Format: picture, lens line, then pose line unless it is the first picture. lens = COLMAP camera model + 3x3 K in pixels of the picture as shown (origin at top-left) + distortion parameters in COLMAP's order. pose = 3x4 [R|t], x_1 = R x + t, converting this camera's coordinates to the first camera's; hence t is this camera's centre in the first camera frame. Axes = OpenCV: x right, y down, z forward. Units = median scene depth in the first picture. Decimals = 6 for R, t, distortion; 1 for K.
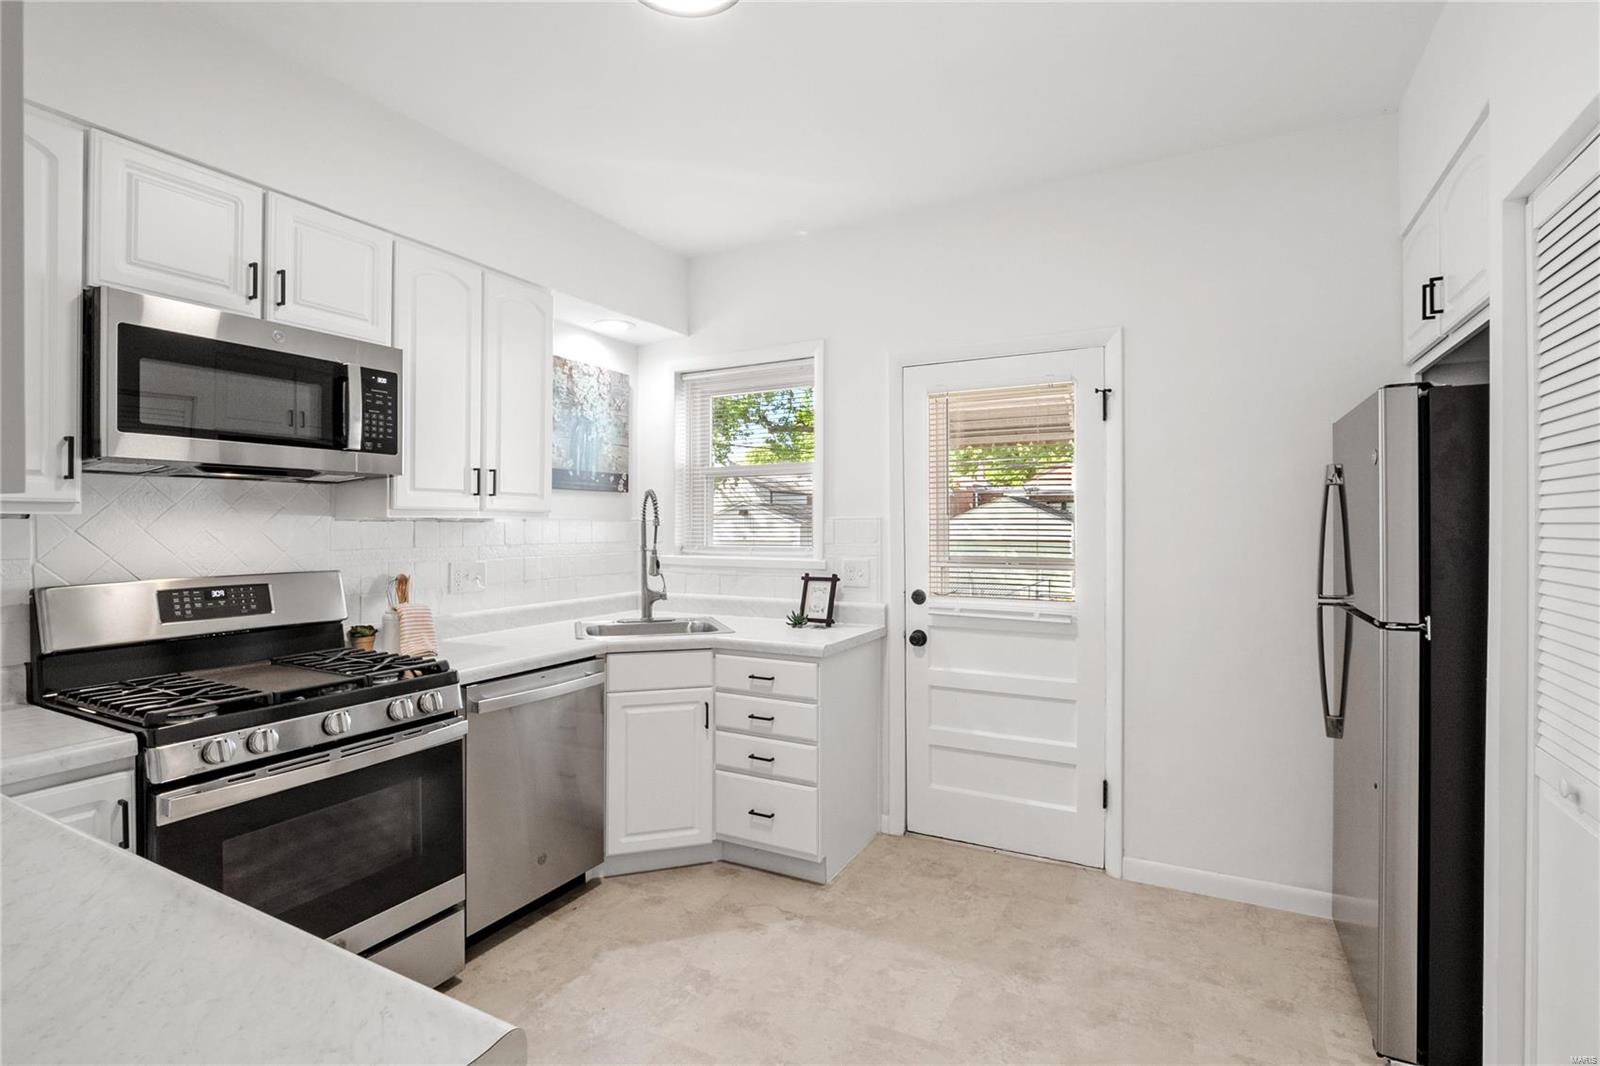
lens RADIAL K [[763.2, 0, 795.2], [0, 763.2, 526.0], [0, 0, 1]] dist [-0.000064, 0.000022]
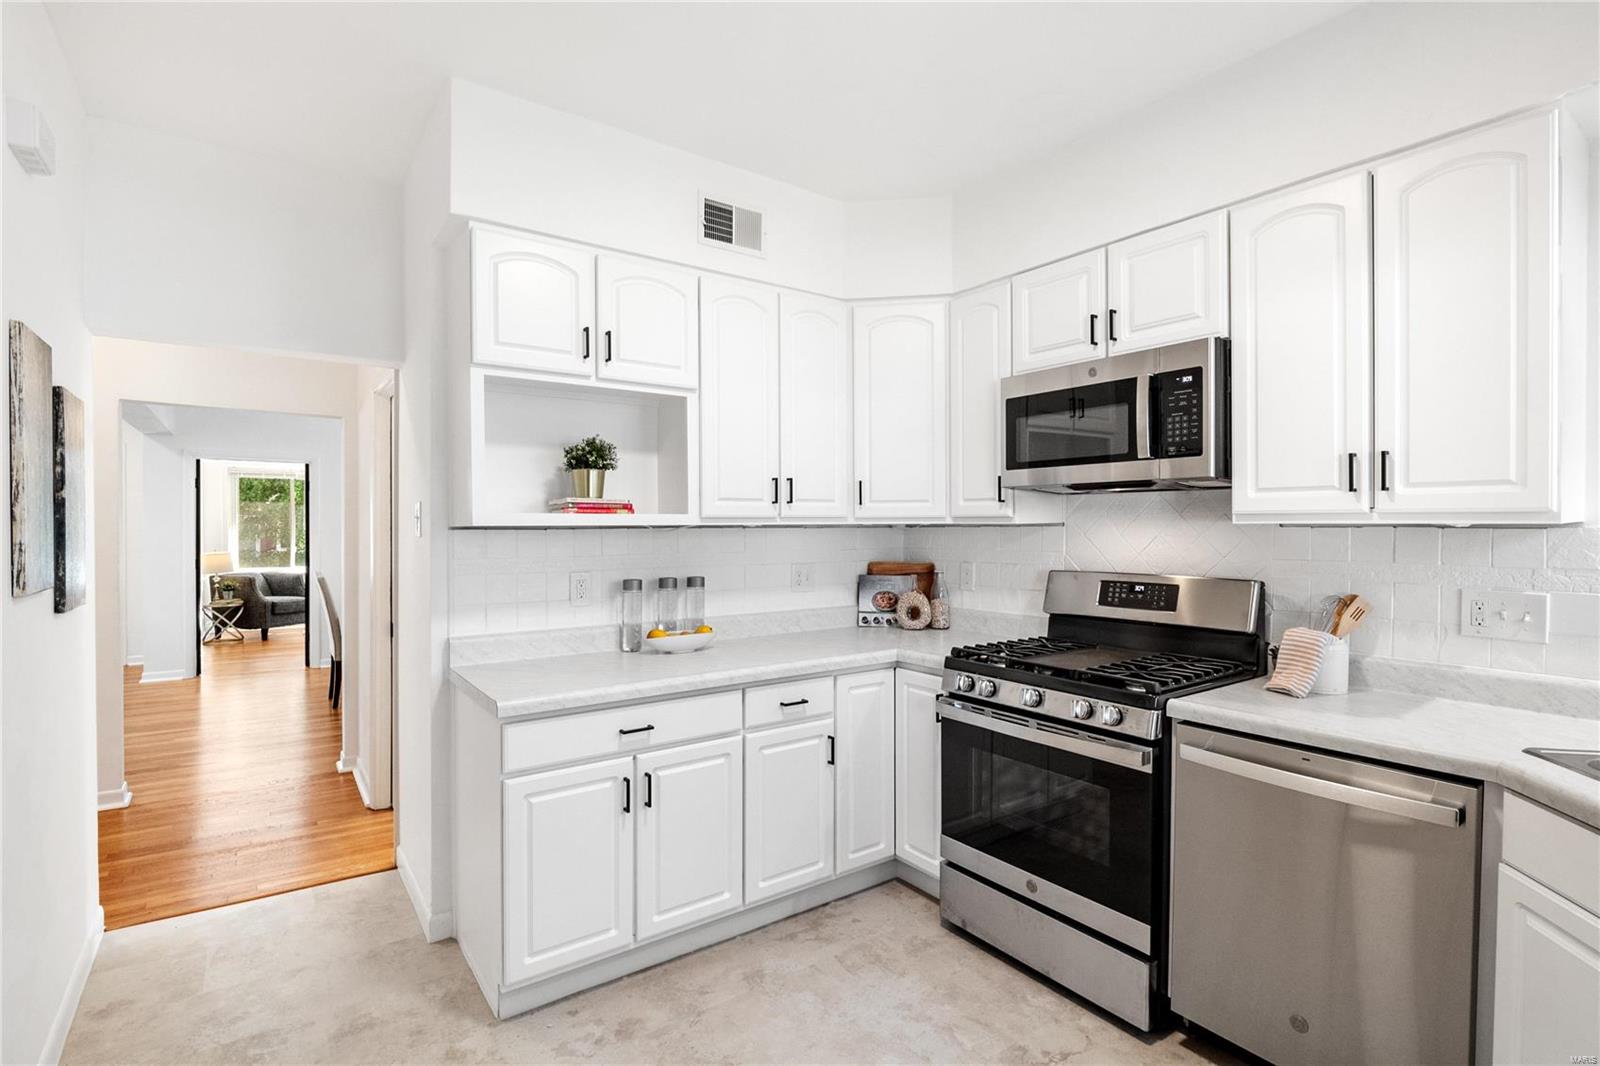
lens RADIAL K [[763.2, 0, 795.2], [0, 763.2, 526.0], [0, 0, 1]] dist [-0.000064, 0.000022]
pose [[-0.435171, 0.002627, -0.900344, 0.522750], [-0.001878, 0.999991, 0.003825, -0.011769], [0.900346, 0.003355, -0.435162, 0.981101]]
